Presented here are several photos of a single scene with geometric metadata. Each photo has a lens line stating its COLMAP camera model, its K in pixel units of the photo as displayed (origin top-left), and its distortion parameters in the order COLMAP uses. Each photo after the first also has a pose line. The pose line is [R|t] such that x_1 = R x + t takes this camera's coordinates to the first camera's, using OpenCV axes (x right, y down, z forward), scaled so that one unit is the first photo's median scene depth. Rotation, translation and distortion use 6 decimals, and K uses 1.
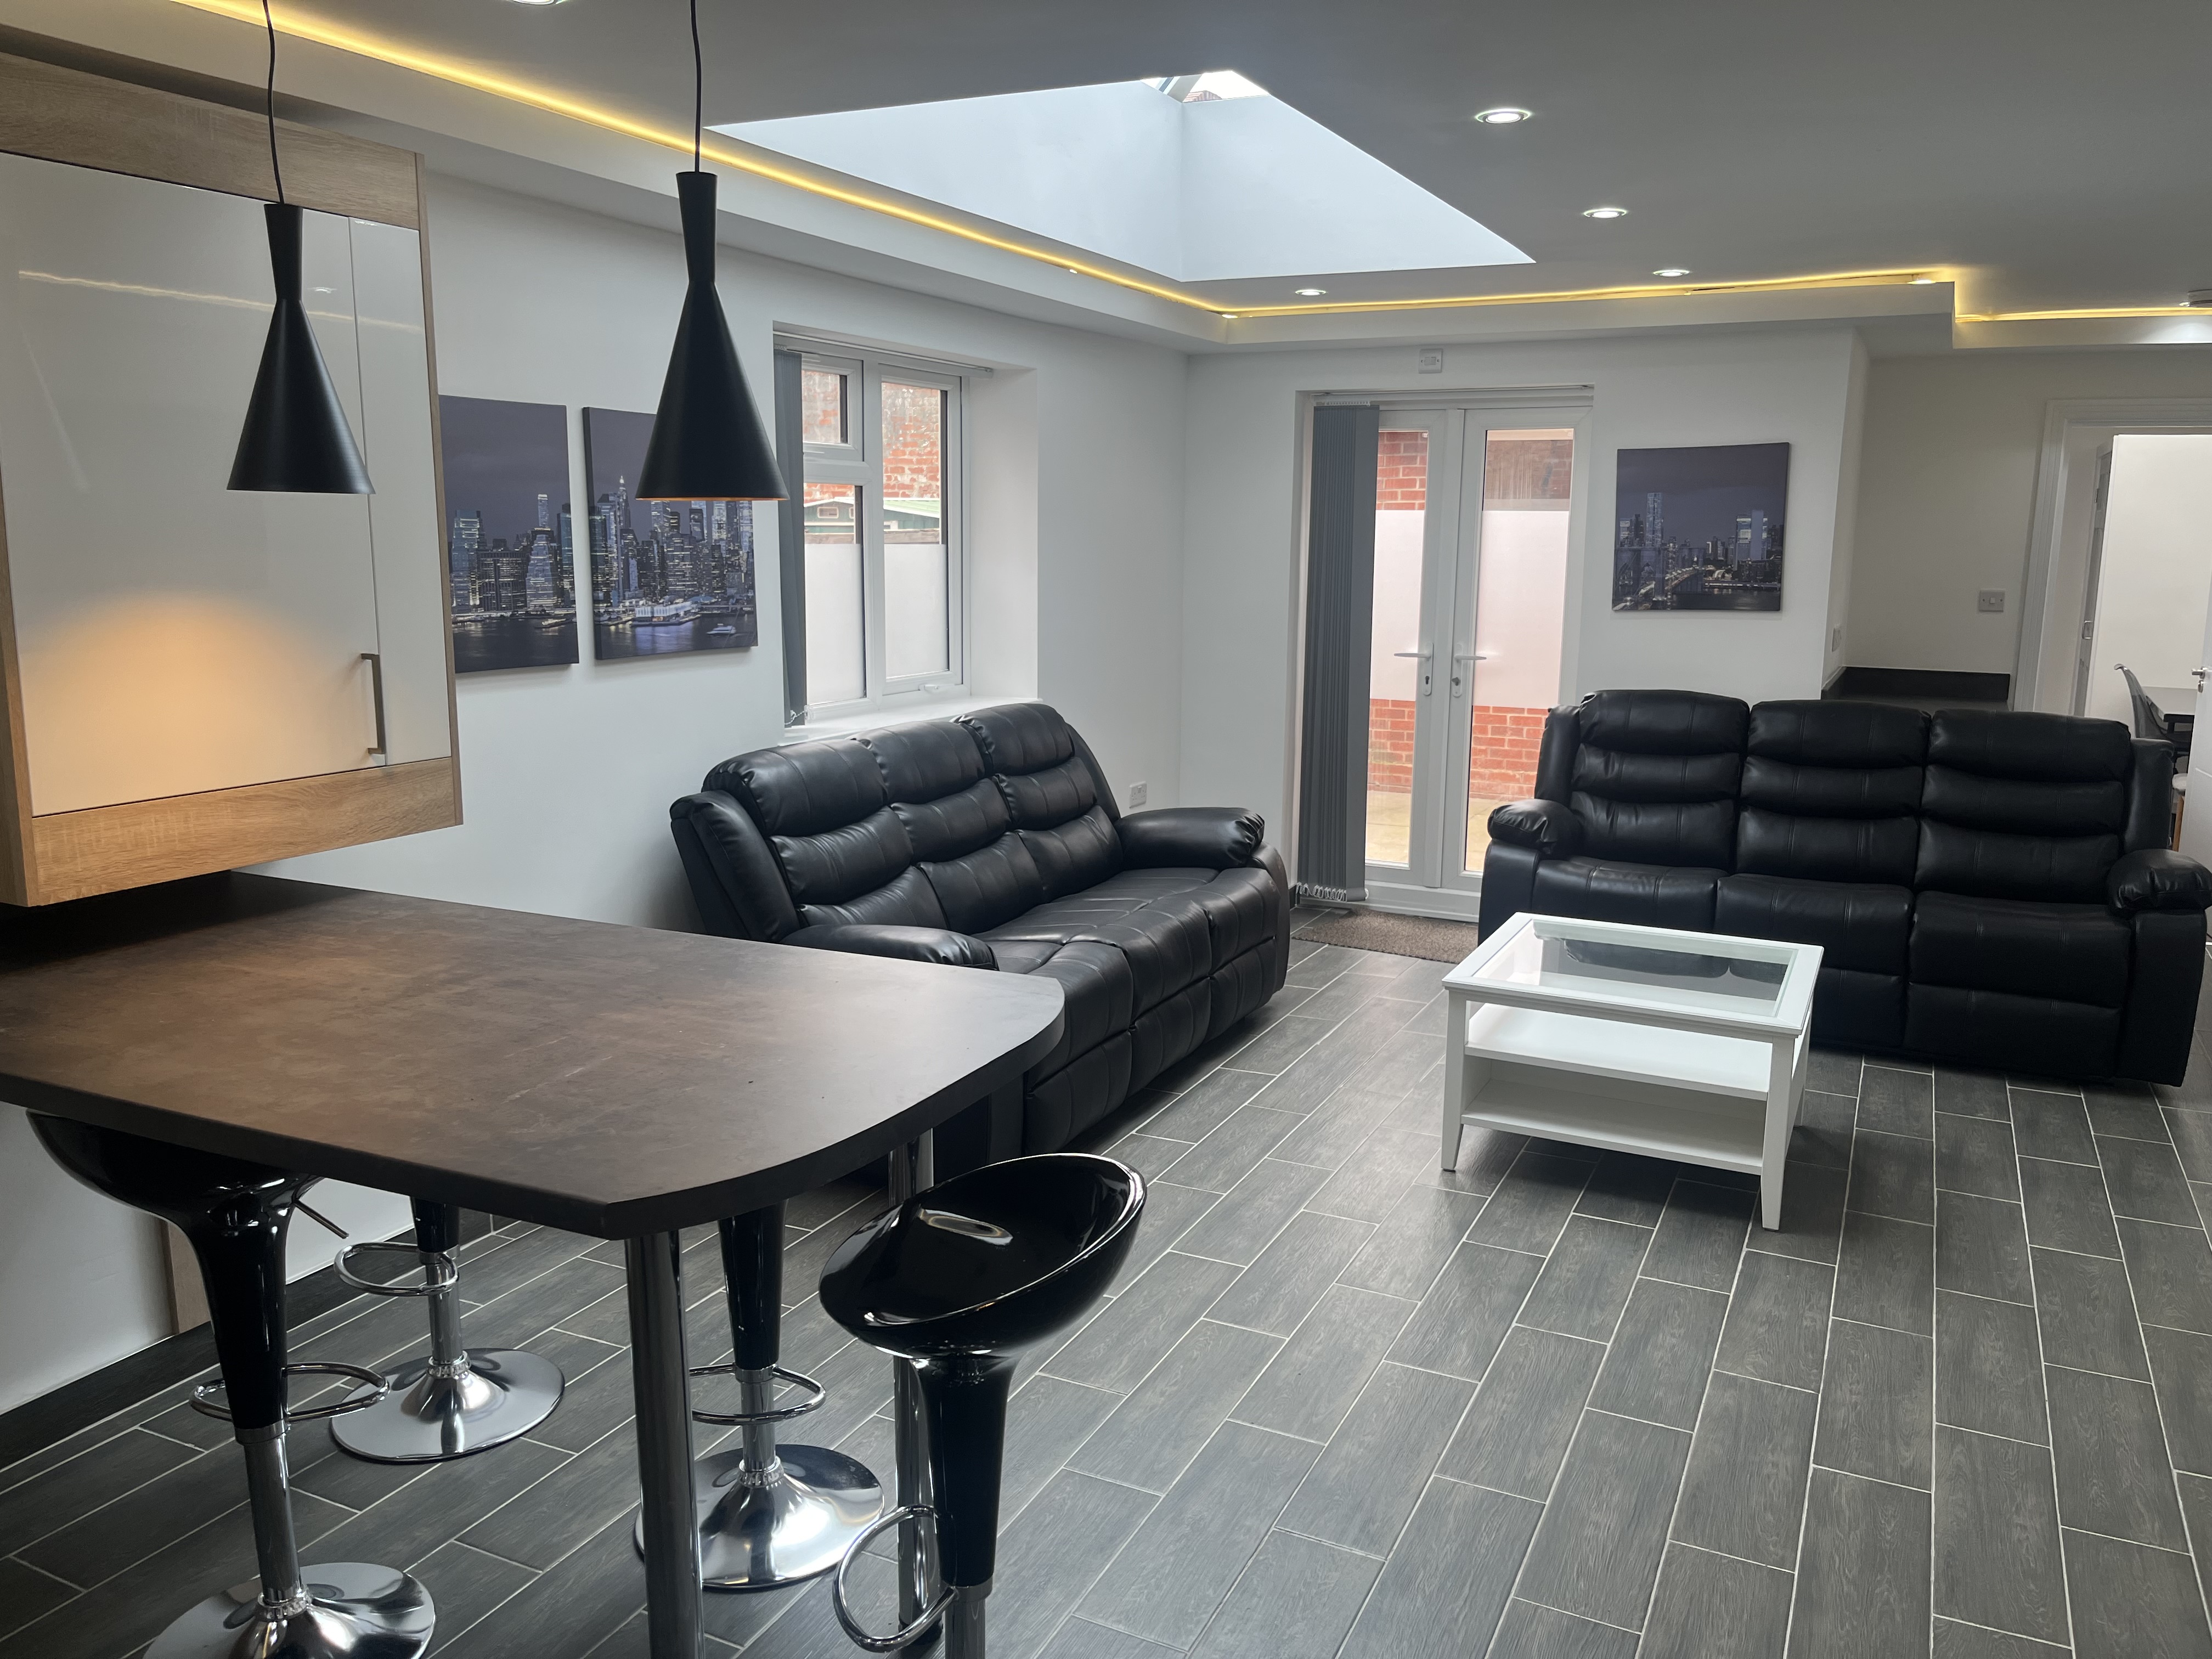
lens RADIAL K [[1660.6, 0, 1110.0], [0, 1660.6, 831.4], [0, 0, 1]] dist [0.037989, -0.047983]
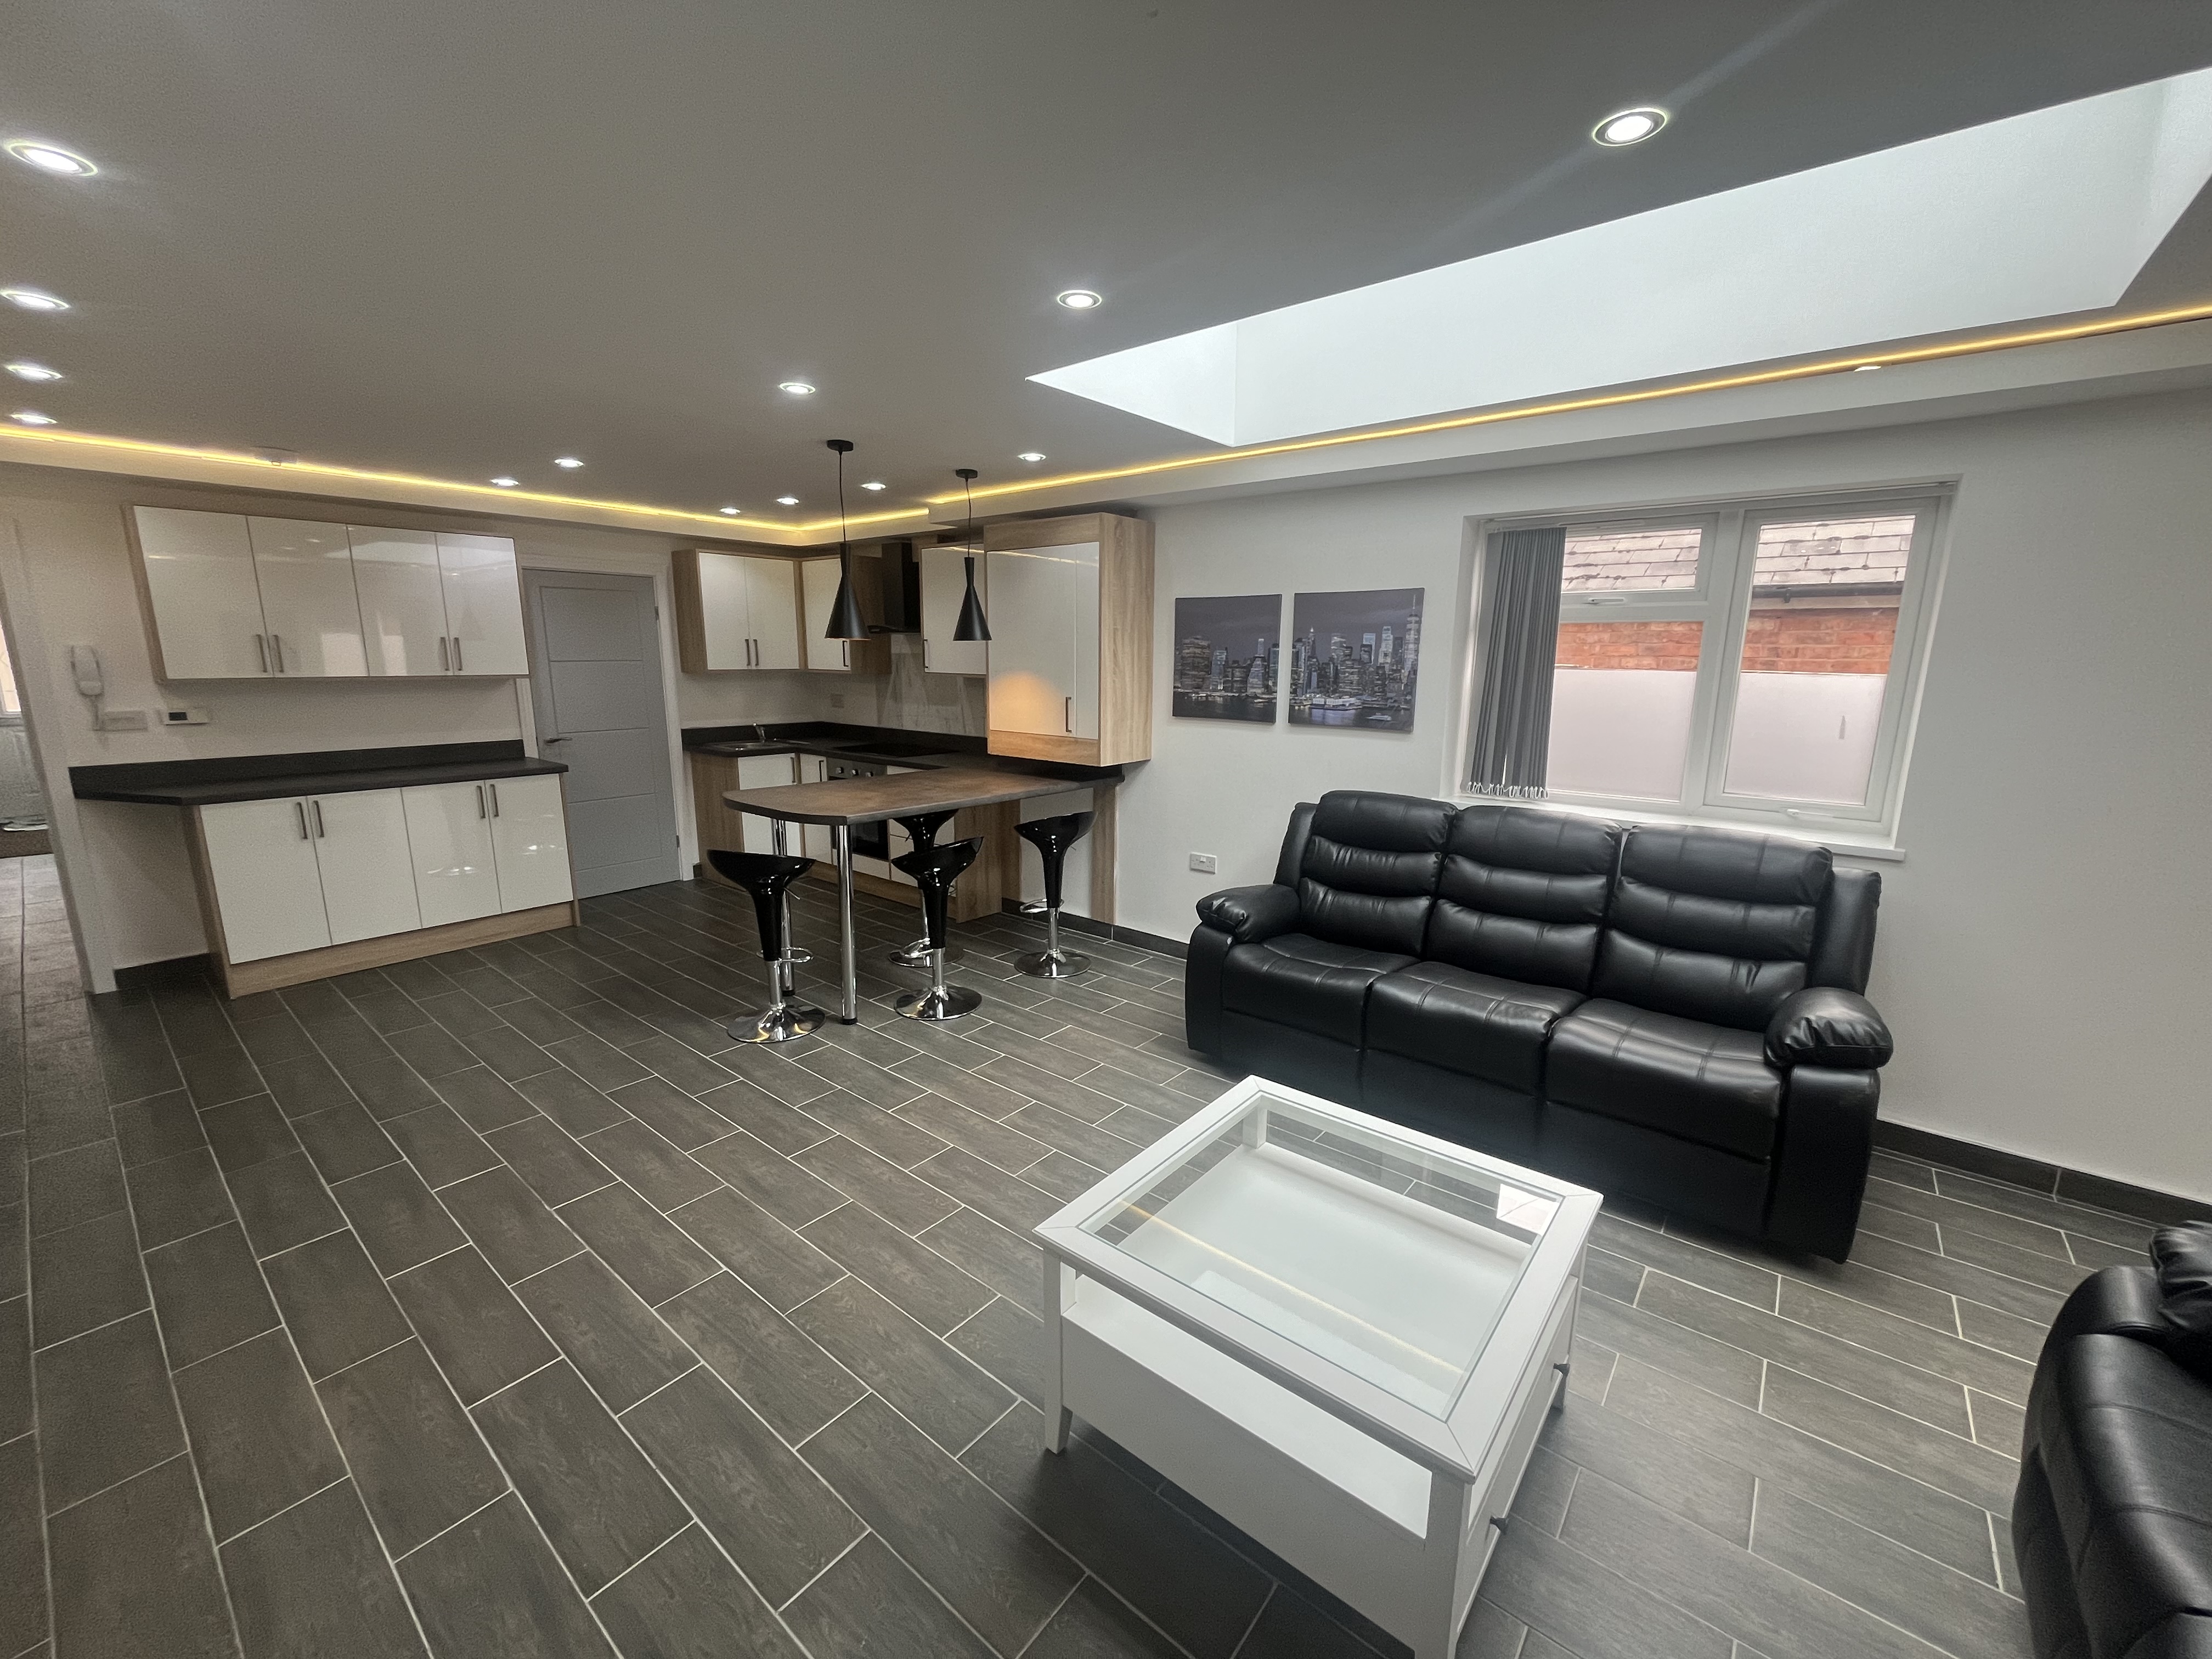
lens RADIAL K [[891.2, 0, 1109.8], [0, 891.2, 834.8], [0, 0, 1]] dist [-0.000163, -0.000360]
pose [[-0.224571, 0.181981, -0.957314, 0.715328], [-0.188877, 0.955648, 0.225972, -0.163452], [0.955978, 0.231561, -0.180239, 0.955906]]
